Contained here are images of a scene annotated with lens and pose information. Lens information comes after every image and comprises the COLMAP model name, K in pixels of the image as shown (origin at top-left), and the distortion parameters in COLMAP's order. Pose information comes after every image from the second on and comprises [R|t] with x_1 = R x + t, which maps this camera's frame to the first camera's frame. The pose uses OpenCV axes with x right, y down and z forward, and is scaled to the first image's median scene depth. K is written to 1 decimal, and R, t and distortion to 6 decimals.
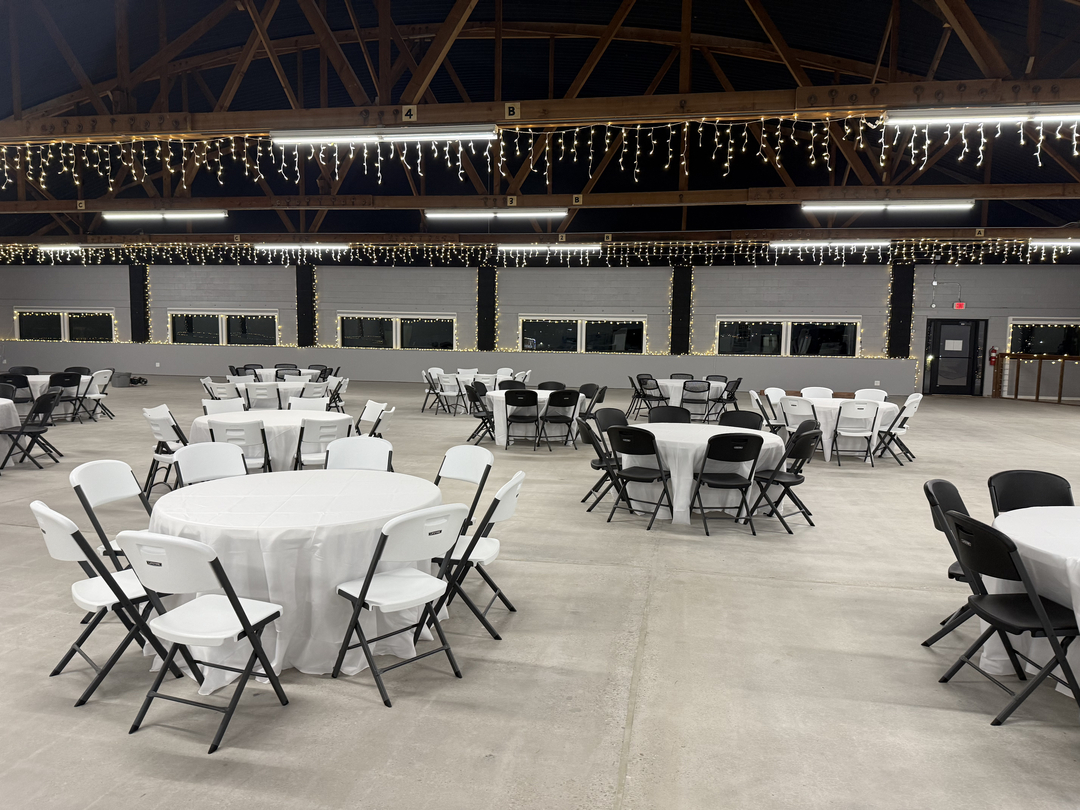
lens RADIAL K [[753.0, 0, 544.4], [0, 753.0, 405.5], [0, 0, 1]] dist [0.070530, -0.089680]
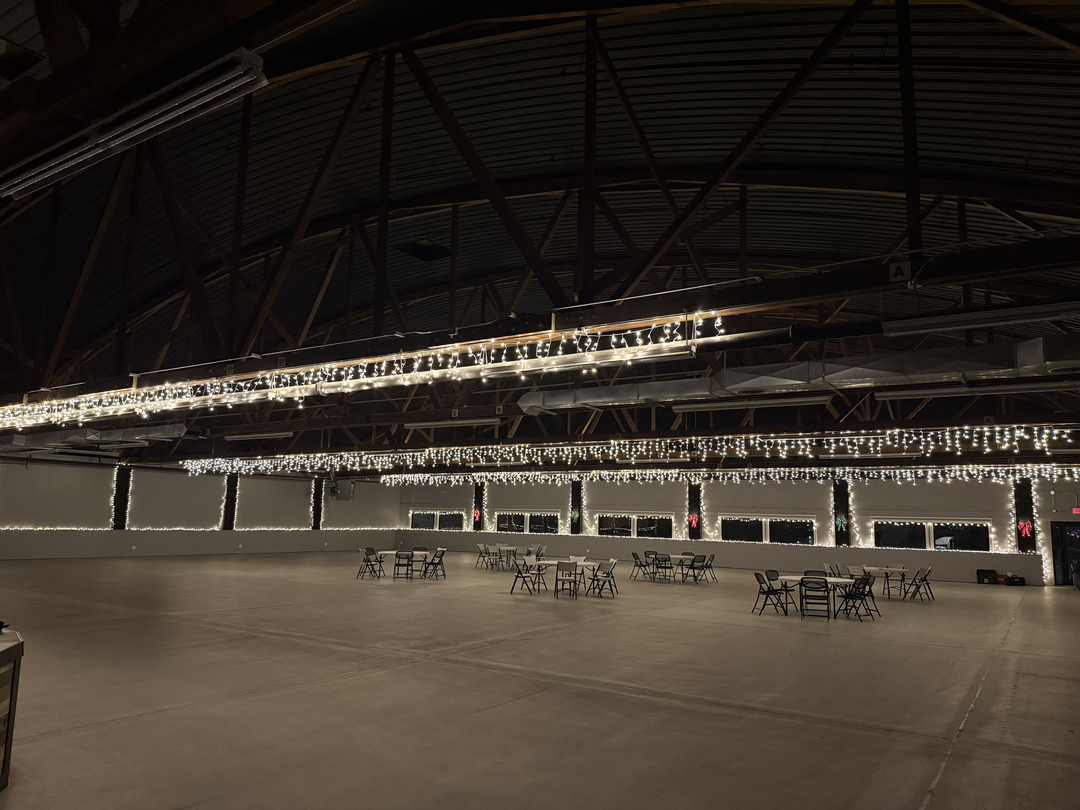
lens RADIAL K [[746.6, 0, 543.0], [0, 746.6, 406.6], [0, 0, 1]] dist [0.142468, -0.229708]
pose [[0.920896, -0.052242, -0.386293, 0.316129], [-0.046356, 0.969270, -0.241592, 0.054678], [0.387043, 0.240388, 0.890175, -0.597333]]
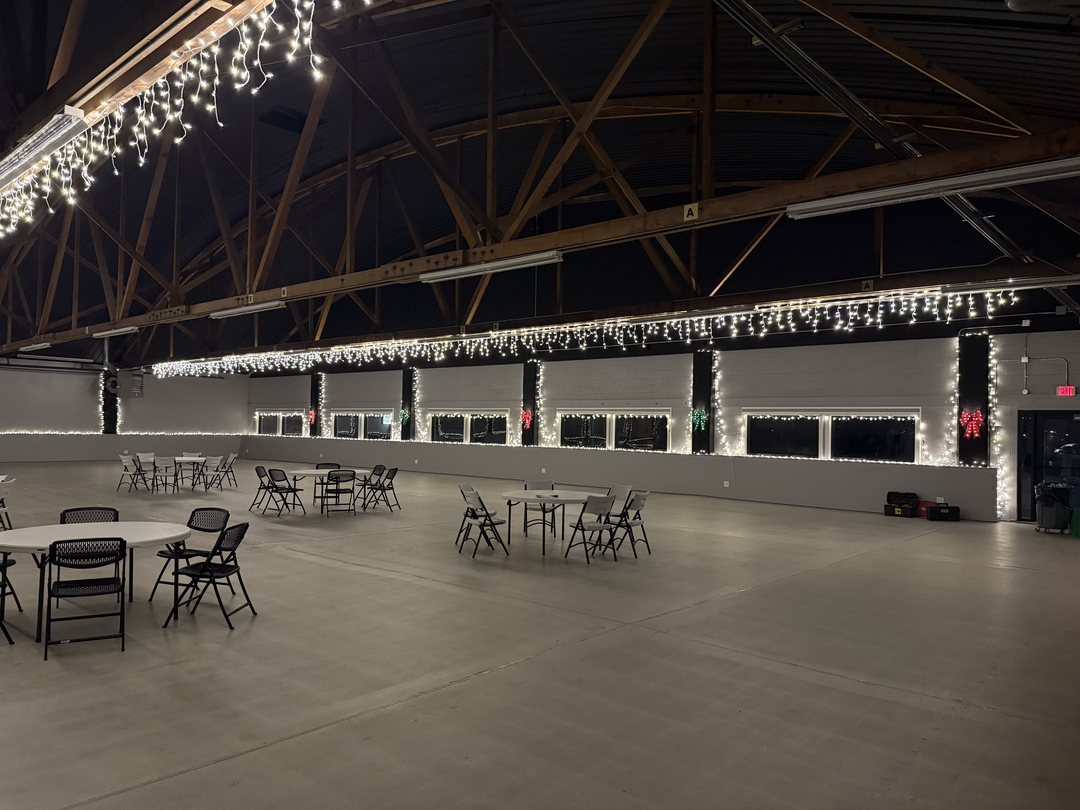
lens RADIAL K [[746.6, 0, 543.0], [0, 746.6, 406.6], [0, 0, 1]] dist [0.142468, -0.229708]
pose [[0.856826, -0.013055, -0.515440, 0.660503], [-0.055706, 0.991484, -0.117714, -0.015507], [0.512588, 0.129573, 0.848802, 0.258064]]
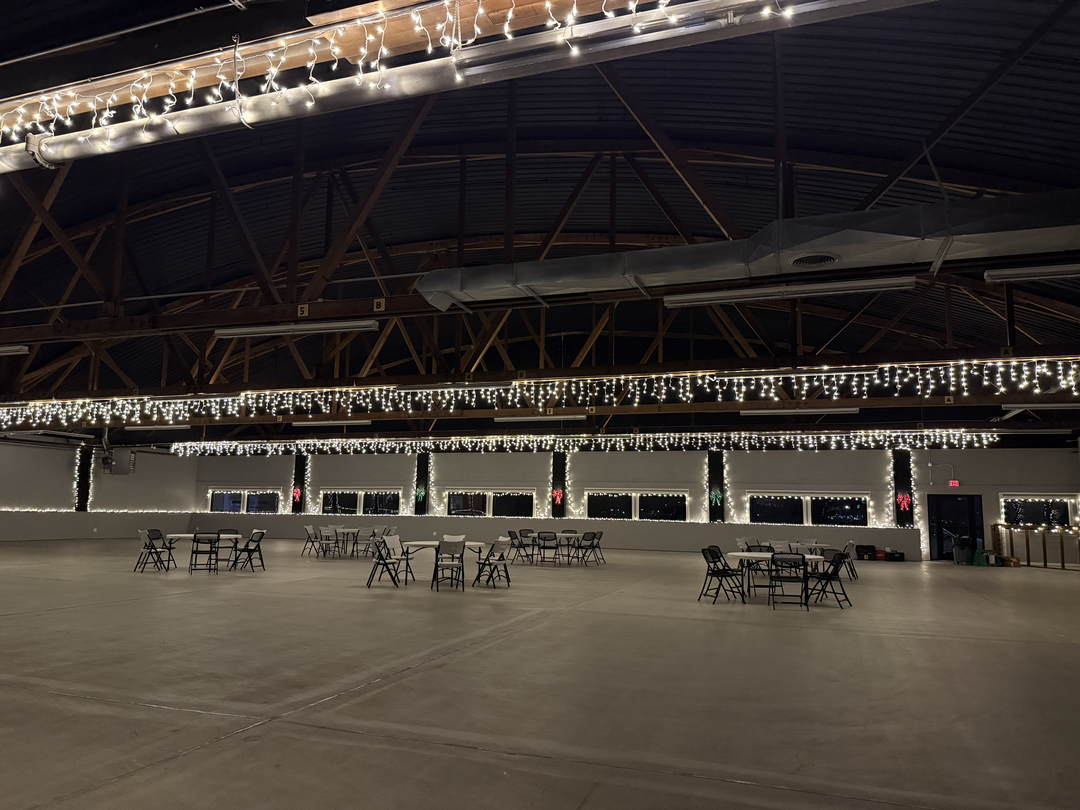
lens RADIAL K [[746.6, 0, 543.0], [0, 746.6, 406.6], [0, 0, 1]] dist [0.142468, -0.229708]
pose [[0.987583, -0.019313, -0.155908, 0.137245], [-0.017870, 0.972164, -0.233619, 0.054300], [0.156080, 0.233505, 0.959747, -0.341271]]
